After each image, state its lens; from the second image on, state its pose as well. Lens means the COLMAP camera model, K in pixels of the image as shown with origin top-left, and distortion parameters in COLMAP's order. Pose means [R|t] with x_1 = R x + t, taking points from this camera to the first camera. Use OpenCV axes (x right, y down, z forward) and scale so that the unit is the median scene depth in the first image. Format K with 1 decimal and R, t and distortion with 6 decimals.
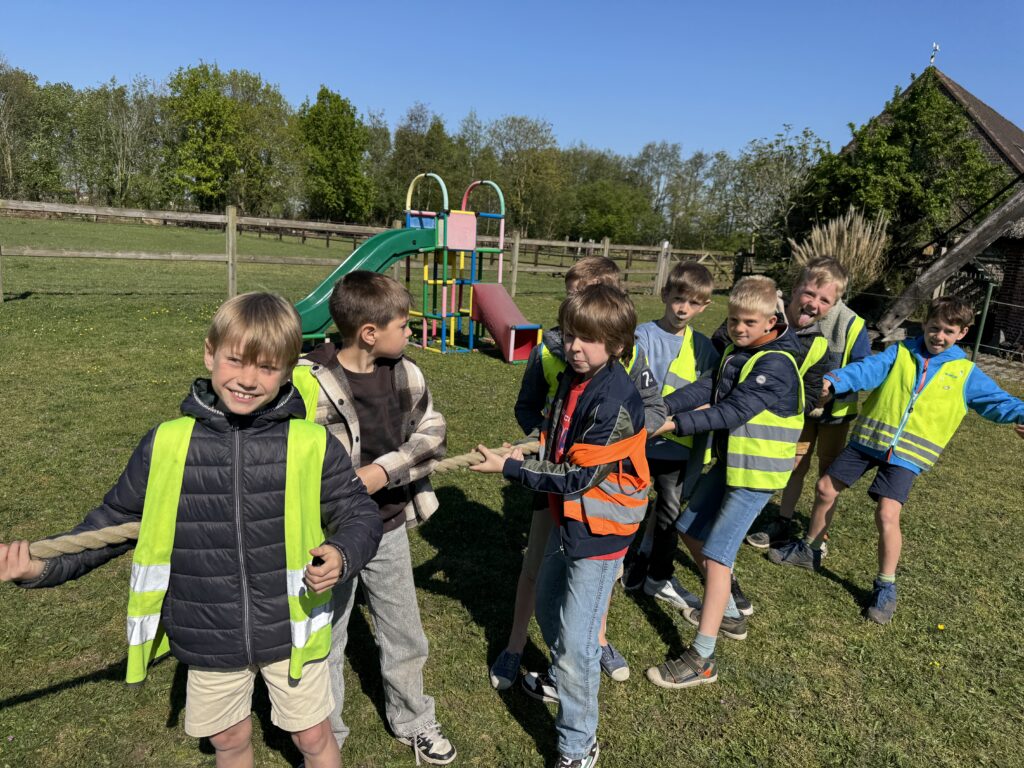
lens RADIAL K [[726.6, 0, 509.8], [0, 726.6, 386.6], [0, 0, 1]] dist [0.058702, -0.097672]
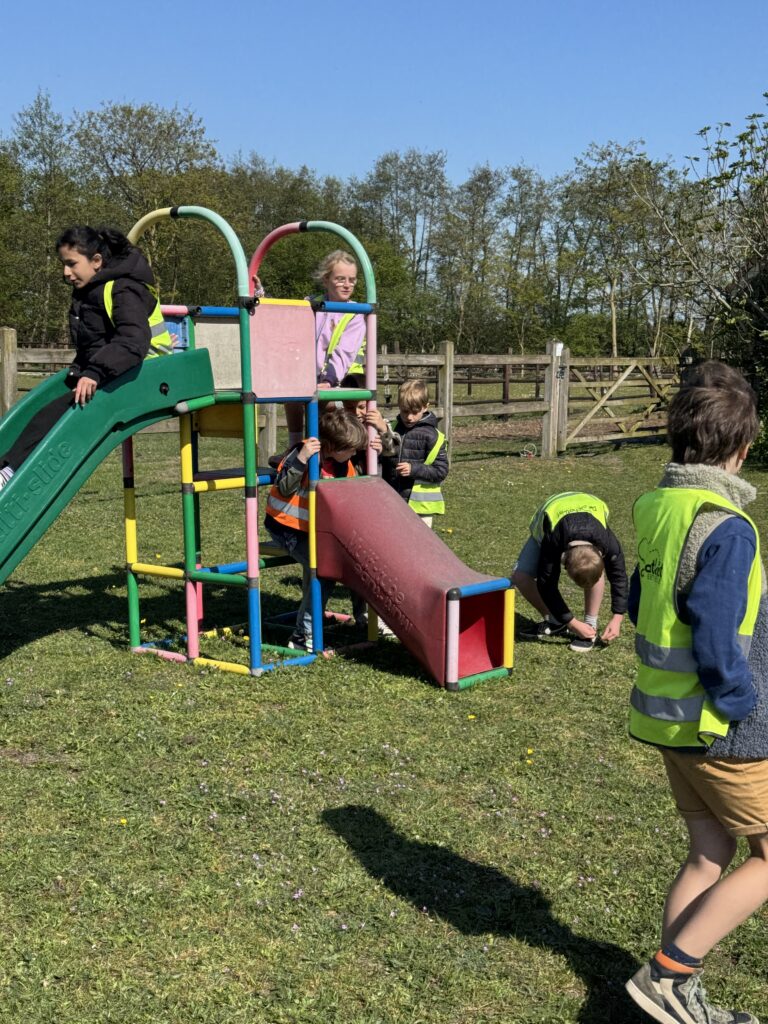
lens RADIAL K [[1385.6, 0, 384.4], [0, 1385.6, 512.7], [0, 0, 1]] dist [0.090906, -0.030525]
pose [[0.975217, -0.078421, 0.206885, -0.087694], [0.093962, 0.993360, -0.066381, -0.038890], [-0.200306, 0.084175, 0.976111, 0.146498]]
